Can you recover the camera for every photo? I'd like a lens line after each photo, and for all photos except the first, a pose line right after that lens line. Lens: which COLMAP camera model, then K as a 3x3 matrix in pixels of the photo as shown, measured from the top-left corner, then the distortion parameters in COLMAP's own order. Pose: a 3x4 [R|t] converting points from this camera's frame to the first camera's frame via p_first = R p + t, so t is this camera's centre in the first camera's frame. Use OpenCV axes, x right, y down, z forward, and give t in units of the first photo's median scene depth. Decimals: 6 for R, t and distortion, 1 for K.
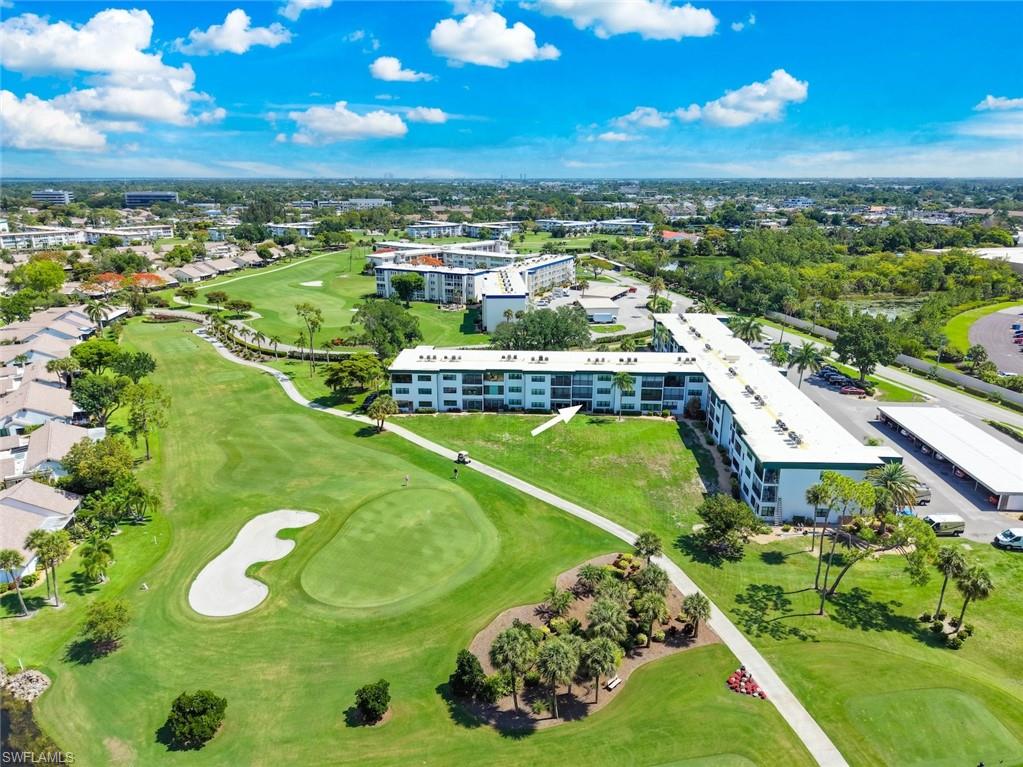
lens RADIAL K [[695.9, 0, 507.4], [0, 695.9, 376.6], [0, 0, 1]] dist [0.048951, -0.048717]
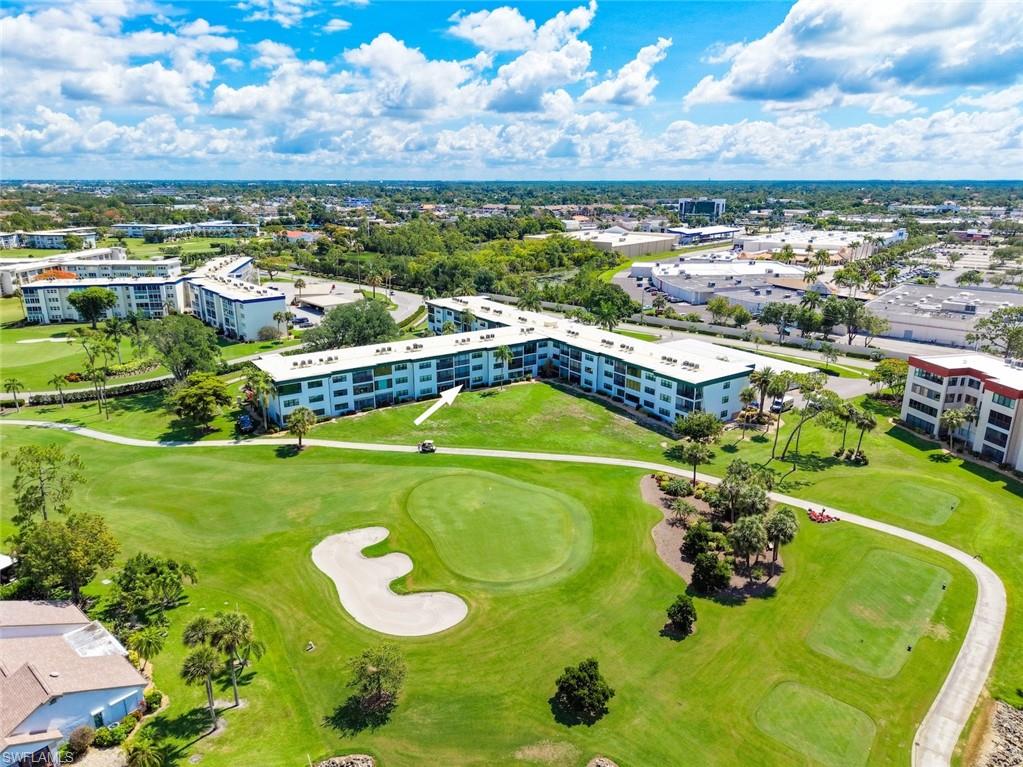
lens RADIAL K [[695.9, 0, 519.5], [0, 695.9, 387.3], [0, 0, 1]] dist [0.048951, -0.048717]
pose [[0.785685, -0.176062, 0.593044, -0.451358], [0.170062, 0.983181, 0.066581, -0.009478], [-0.594792, 0.048542, 0.802413, 0.101262]]
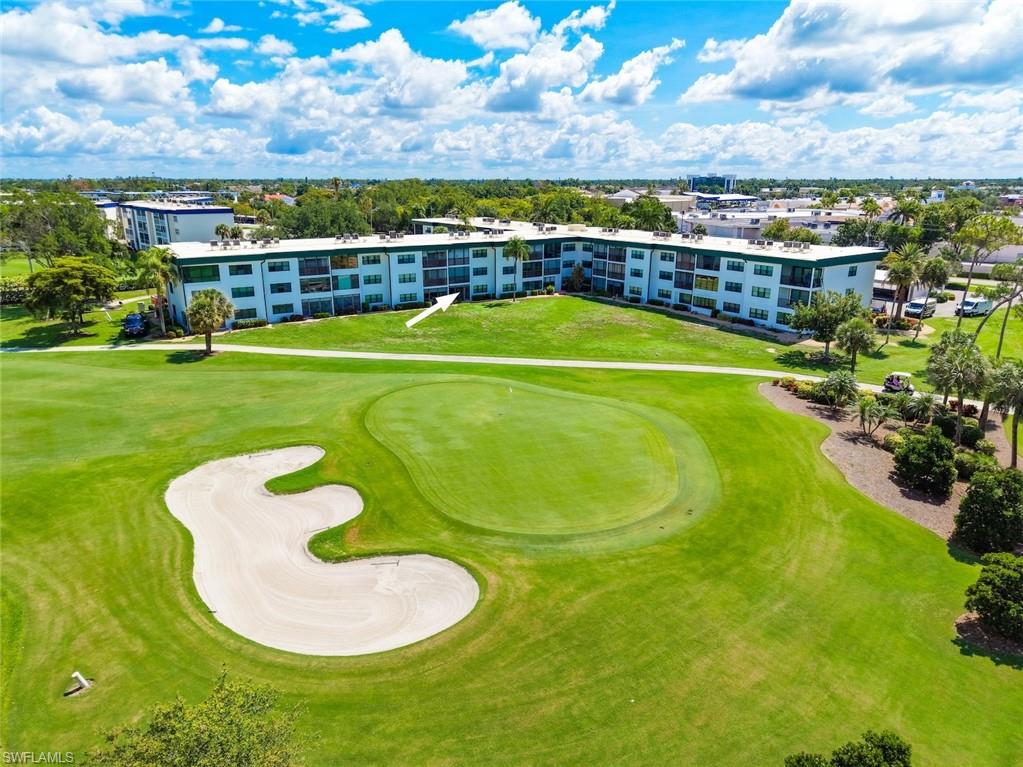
lens RADIAL K [[695.9, 0, 520.8], [0, 695.9, 386.1], [0, 0, 1]] dist [0.048951, -0.048717]
pose [[0.781006, -0.172249, 0.600300, -0.313553], [0.168500, 0.983684, 0.063033, 0.105406], [-0.601363, 0.051922, 0.797287, 0.361326]]
